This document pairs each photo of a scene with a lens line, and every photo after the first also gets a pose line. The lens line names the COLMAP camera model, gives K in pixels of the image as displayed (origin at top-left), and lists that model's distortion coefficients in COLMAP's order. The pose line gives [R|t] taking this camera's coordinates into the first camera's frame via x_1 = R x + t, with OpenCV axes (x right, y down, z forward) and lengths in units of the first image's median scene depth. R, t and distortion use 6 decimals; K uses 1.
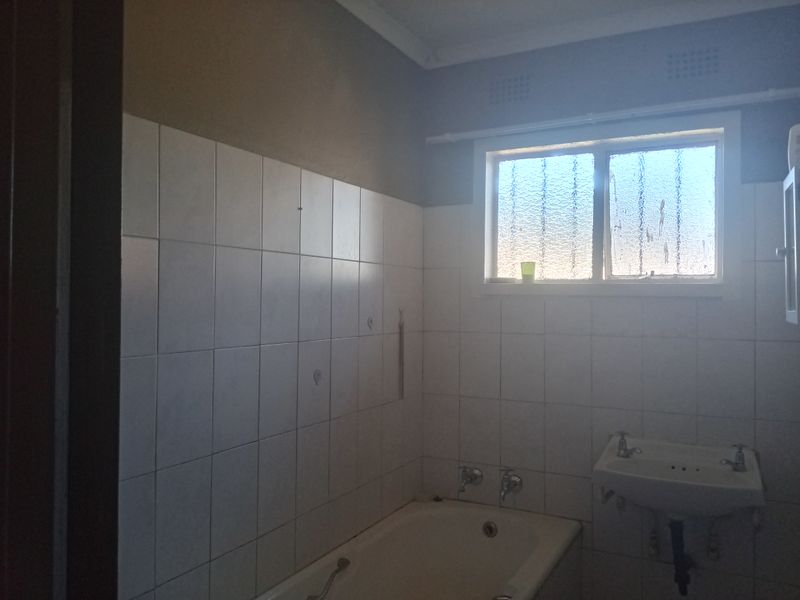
lens RADIAL K [[651.4, 0, 402.3], [0, 651.4, 293.8], [0, 0, 1]] dist [0.114412, -0.177688]
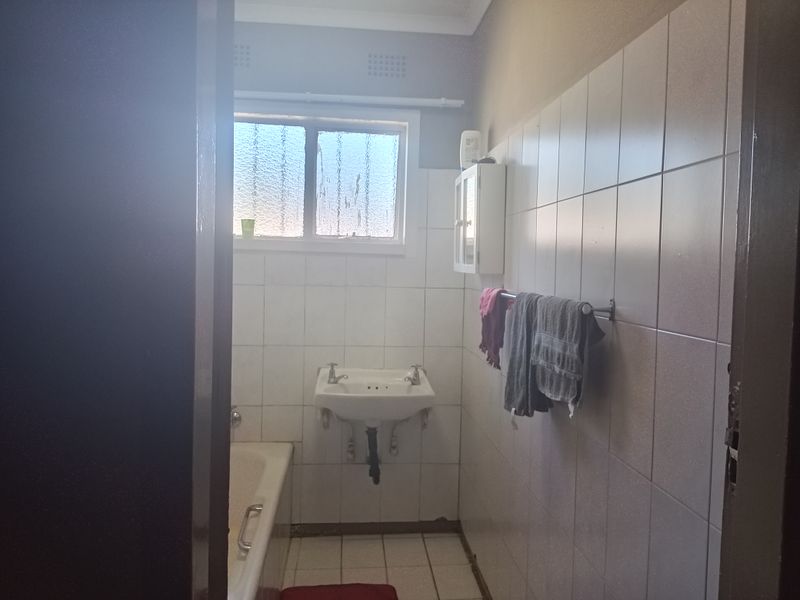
lens RADIAL K [[651.4, 0, 402.3], [0, 651.4, 293.8], [0, 0, 1]] dist [0.114412, -0.177688]
pose [[0.848328, -0.009655, 0.529383, -0.193585], [-0.024219, 0.998080, 0.057013, 0.008023], [-0.528917, -0.061187, 0.846465, -0.084644]]
